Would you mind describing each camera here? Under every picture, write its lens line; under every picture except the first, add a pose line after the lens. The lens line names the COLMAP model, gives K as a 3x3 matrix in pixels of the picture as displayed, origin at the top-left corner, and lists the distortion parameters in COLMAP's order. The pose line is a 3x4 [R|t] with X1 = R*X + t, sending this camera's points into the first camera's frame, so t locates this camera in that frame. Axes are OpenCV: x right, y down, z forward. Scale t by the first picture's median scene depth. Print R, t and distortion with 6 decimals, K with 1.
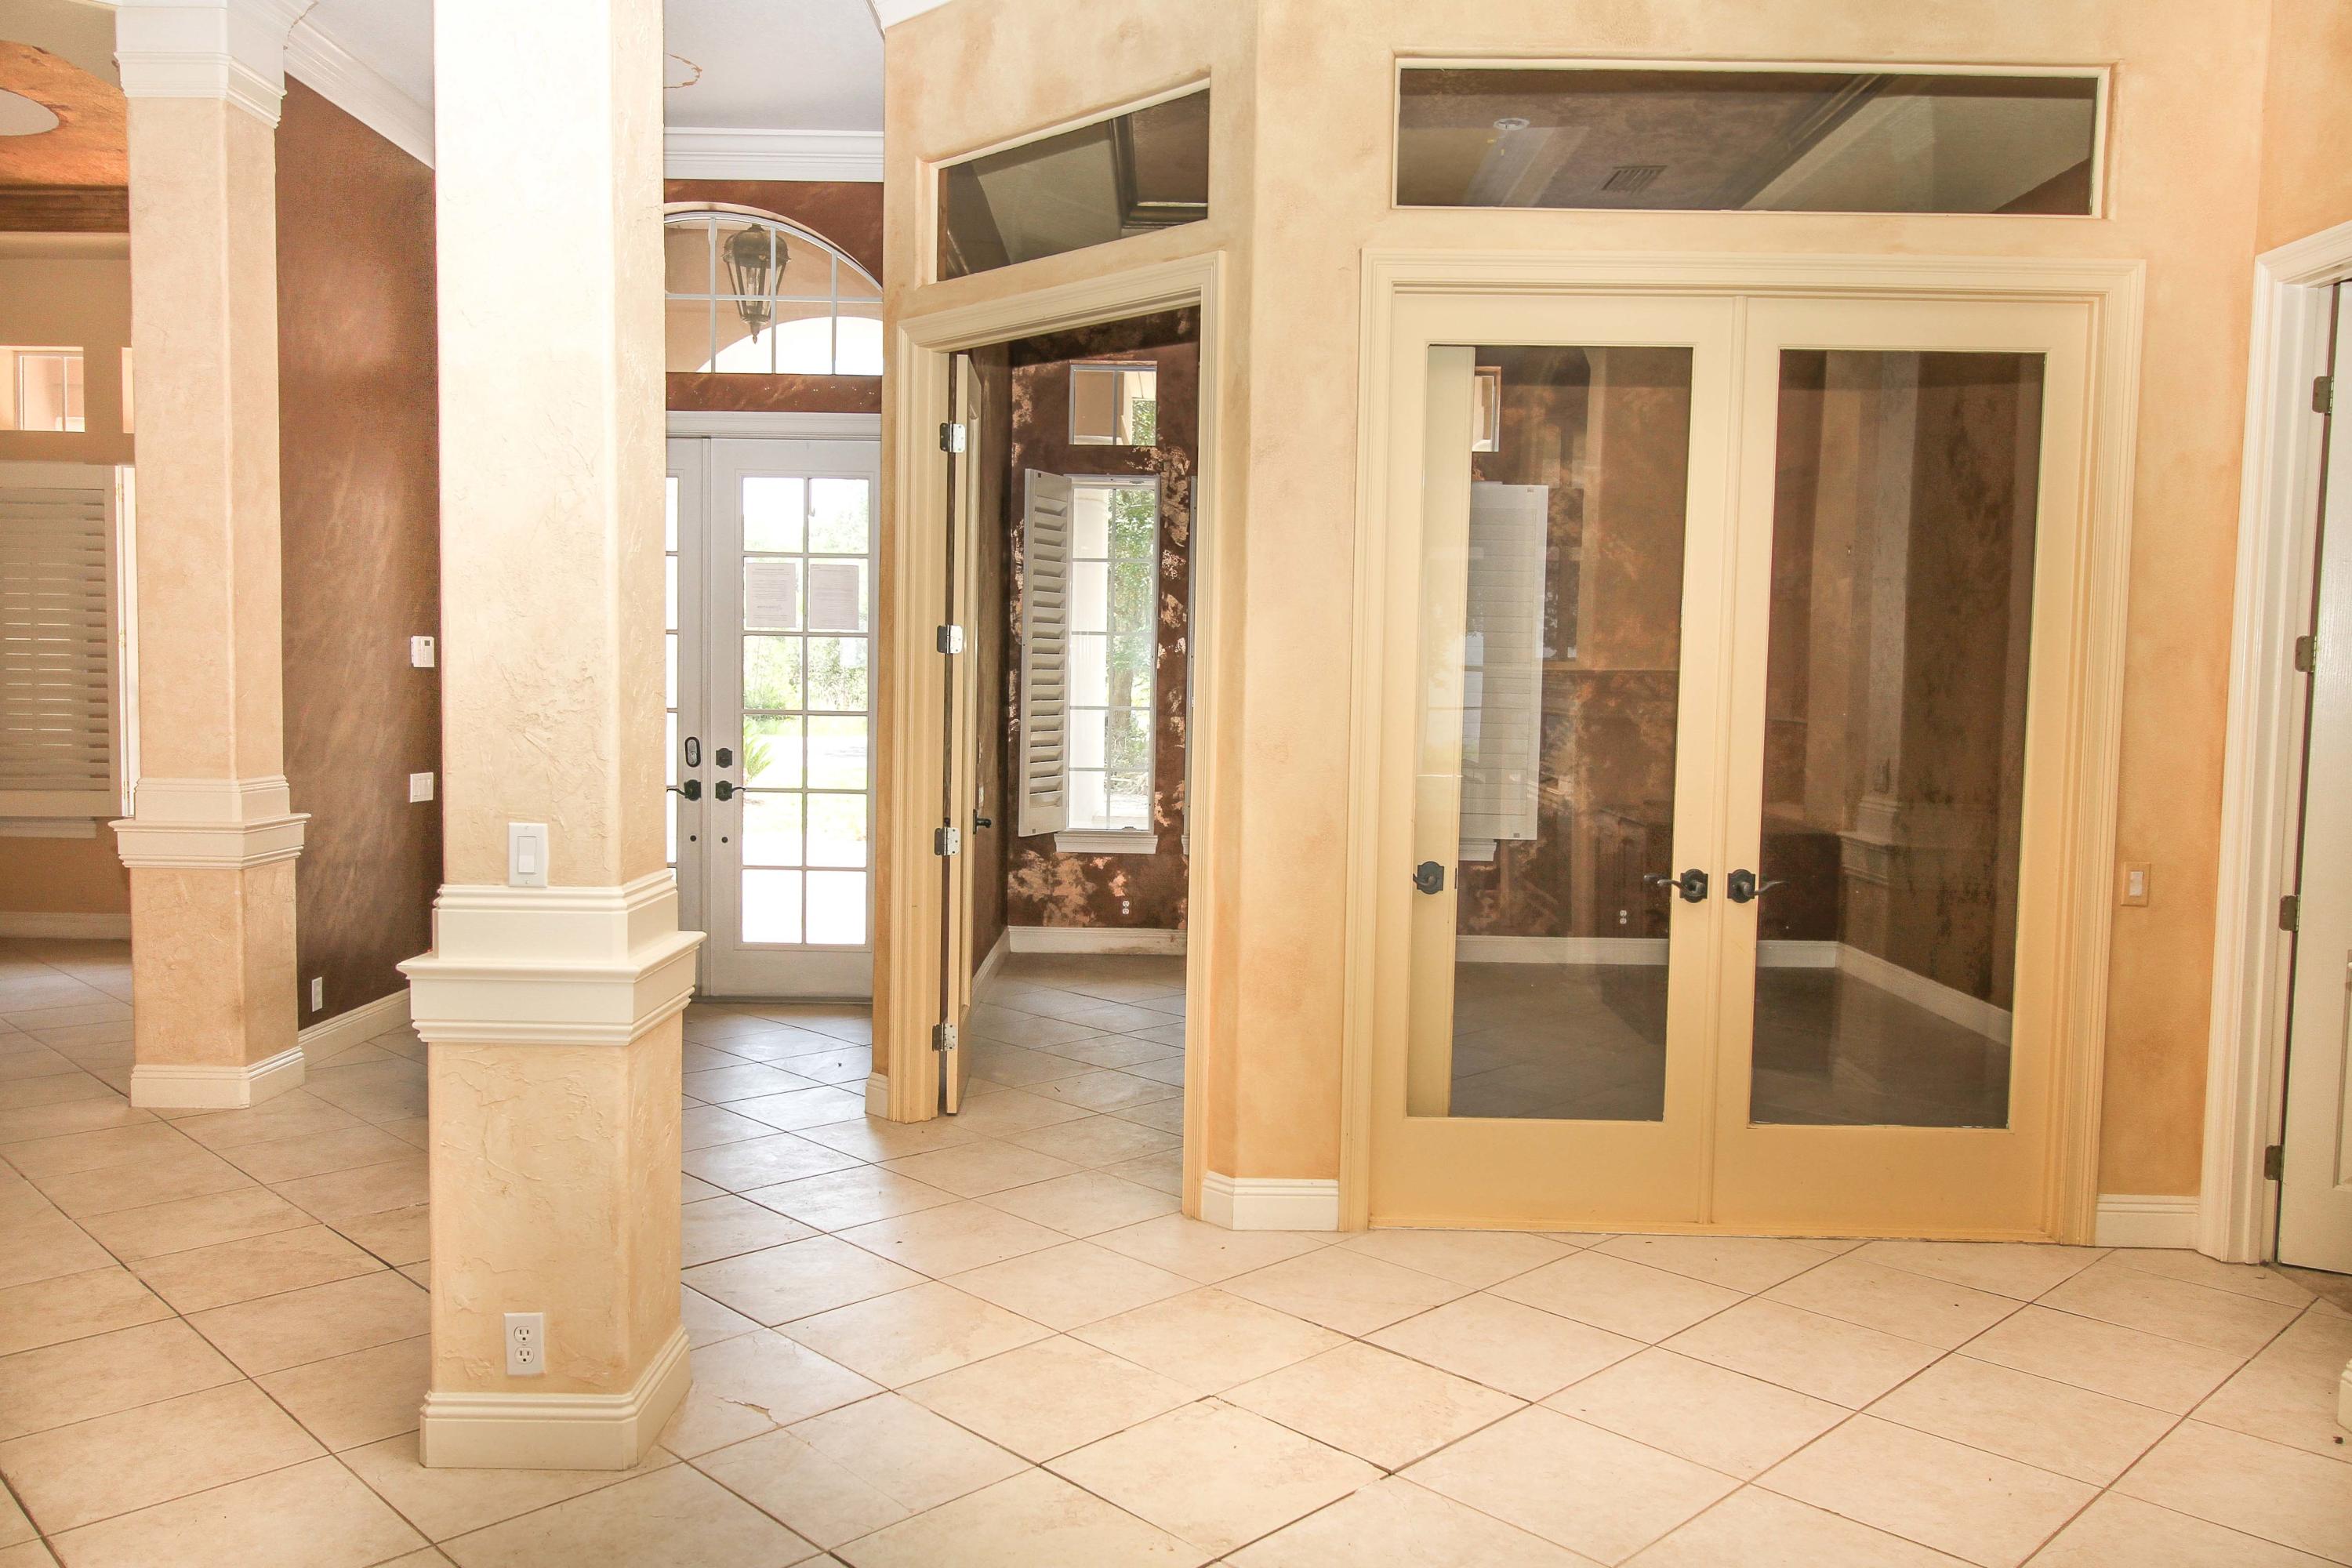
lens RADIAL K [[1709.5, 0, 1176.0], [0, 1709.5, 784.0], [0, 0, 1]] dist [0.000642, -0.003123]
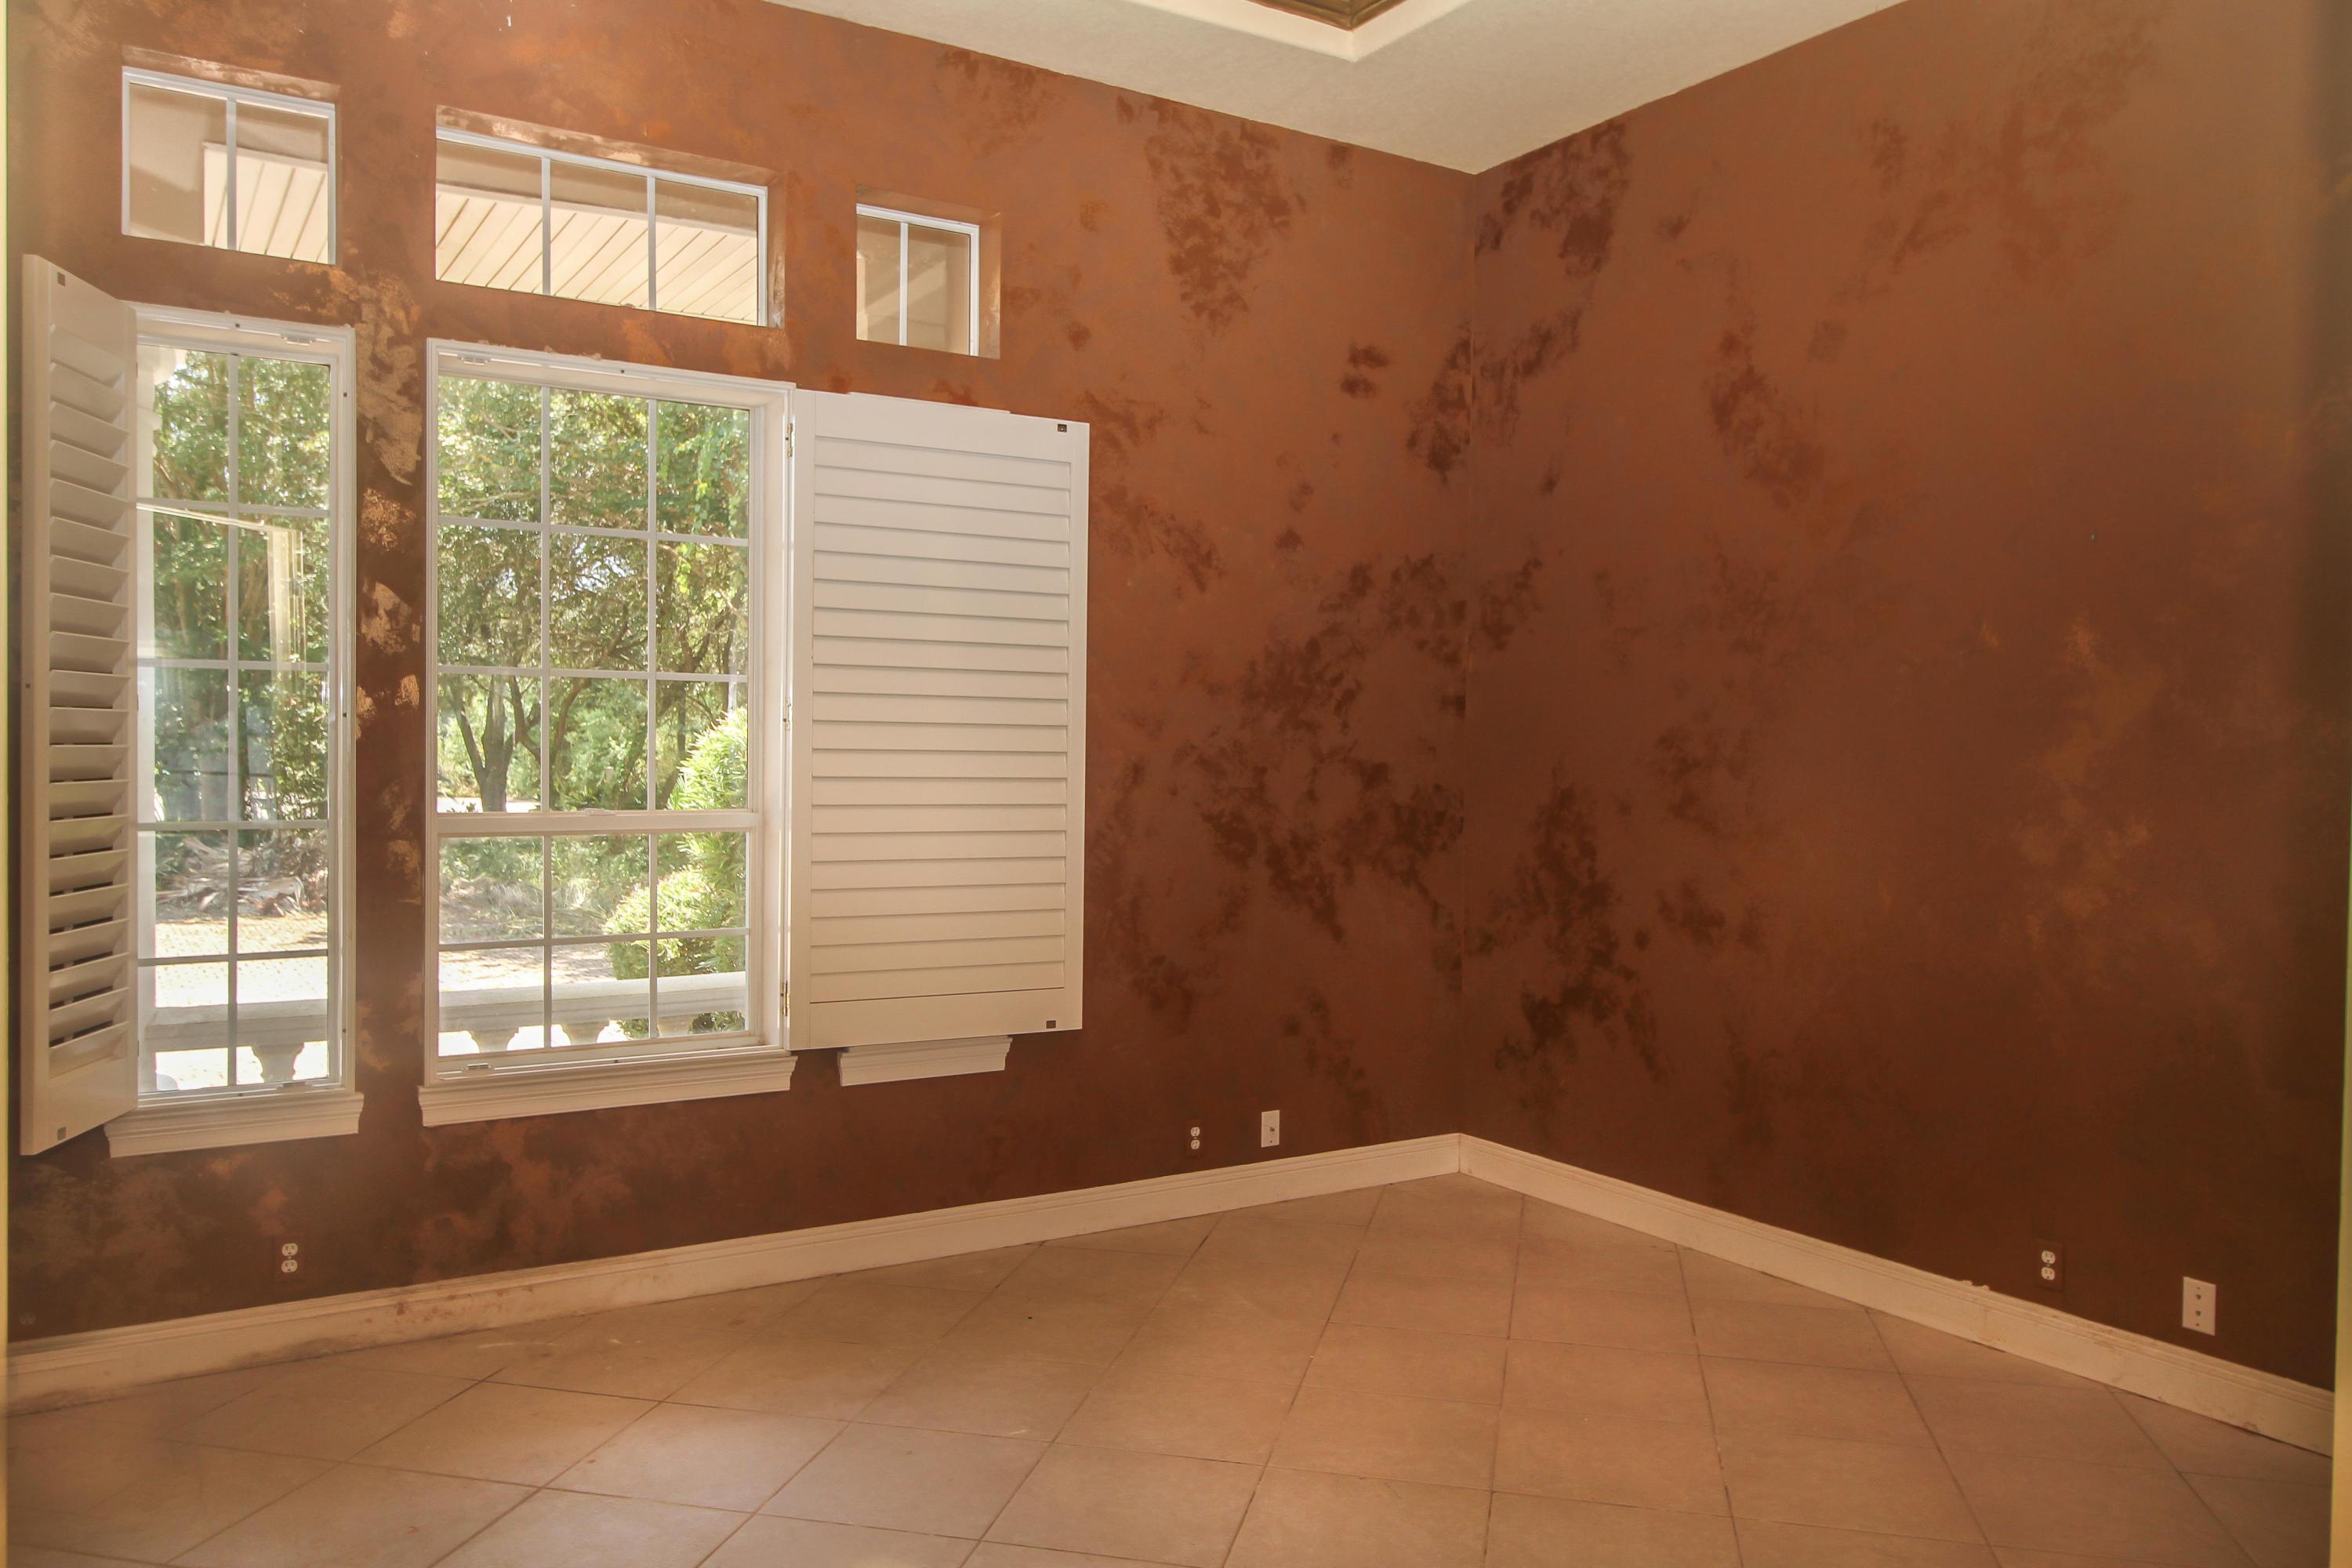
lens RADIAL K [[1718.3, 0, 1111.8], [0, 1718.3, 779.6], [0, 0, 1]] dist [0.039164, -0.001208]
pose [[0.865876, -0.021705, 0.499787, -0.105874], [0.036983, 0.999102, -0.020684, -0.059347], [-0.498889, 0.036394, 0.865901, 0.737745]]
